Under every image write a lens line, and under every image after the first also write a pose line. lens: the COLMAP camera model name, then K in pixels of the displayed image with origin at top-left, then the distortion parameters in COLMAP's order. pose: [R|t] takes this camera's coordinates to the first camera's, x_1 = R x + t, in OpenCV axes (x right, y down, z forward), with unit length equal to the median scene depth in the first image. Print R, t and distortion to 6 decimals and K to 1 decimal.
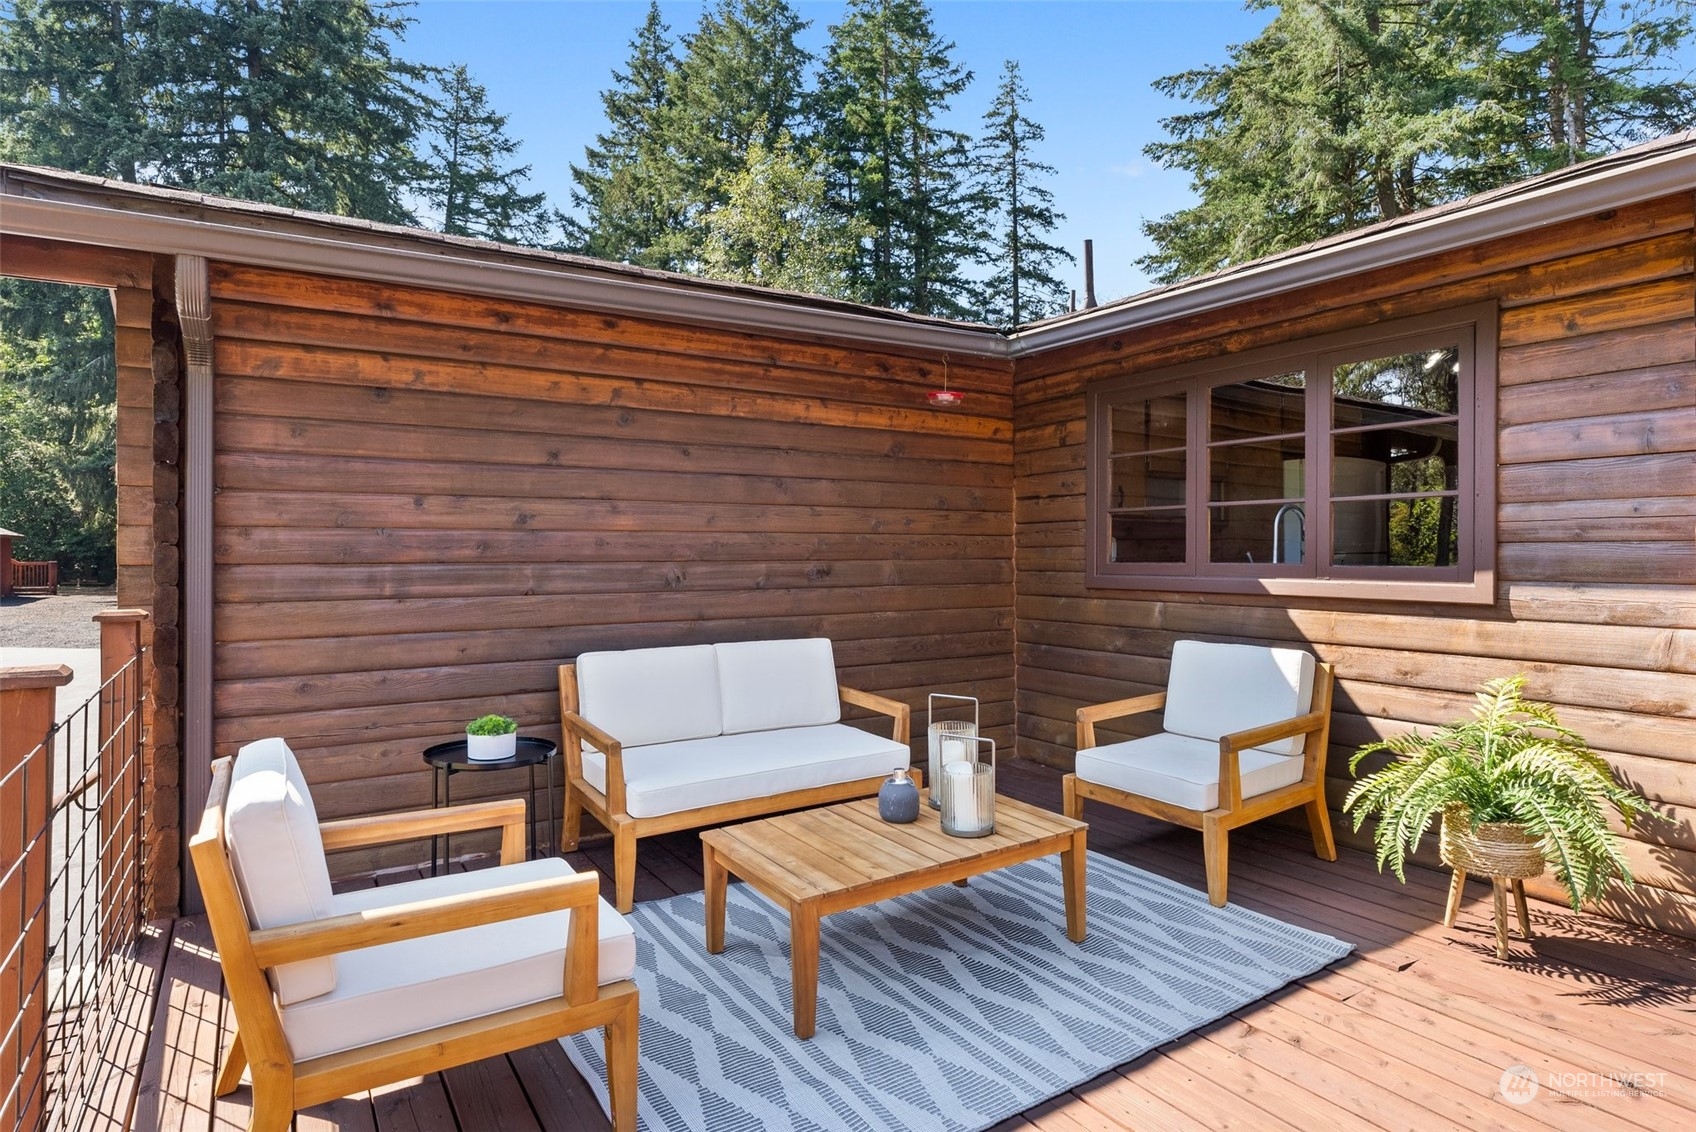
lens RADIAL K [[920.8, 0, 853.3], [0, 920.8, 549.3], [0, 0, 1]] dist [-0.001643, 0.000867]
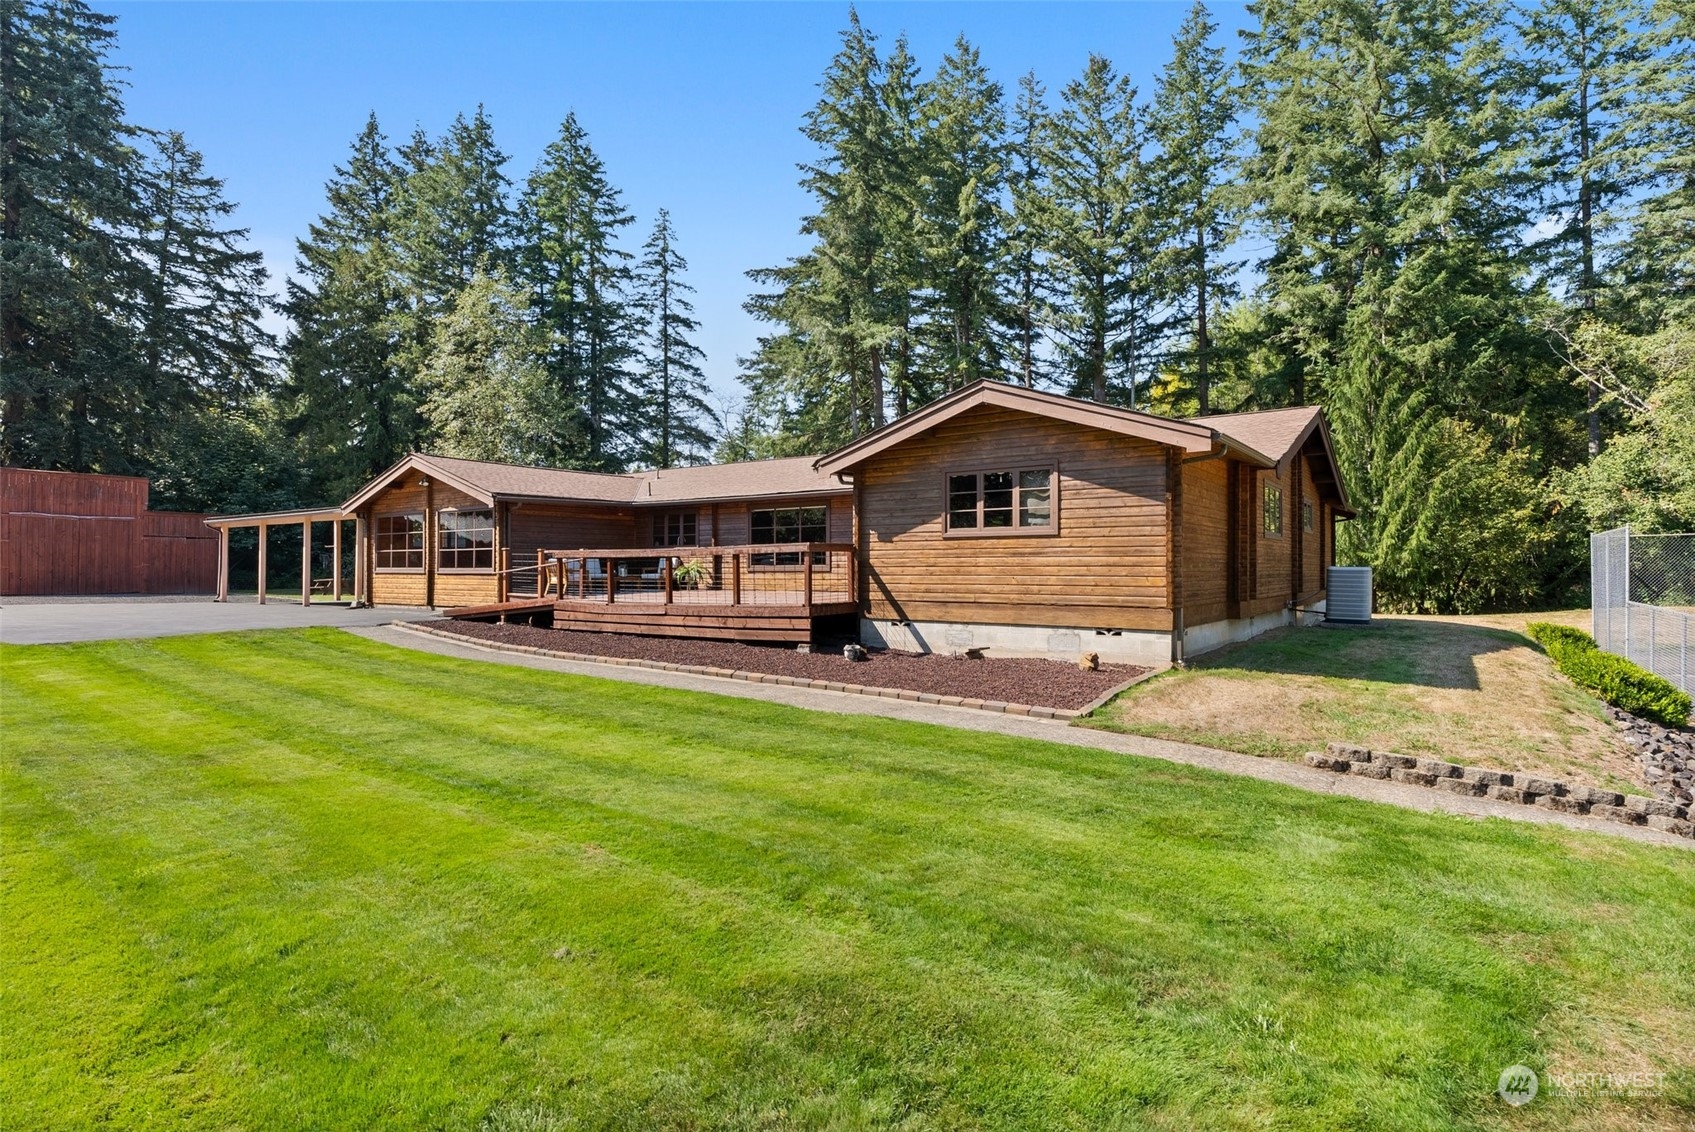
lens RADIAL K [[869.0, 0, 849.9], [0, 869.0, 562.7], [0, 0, 1]] dist [-0.003840, 0.002145]
pose [[0.933089, 0.003930, 0.359624, -0.036917], [-0.002801, 0.999989, -0.003662, 0.011322], [-0.359635, 0.002410, 0.933090, -0.334808]]
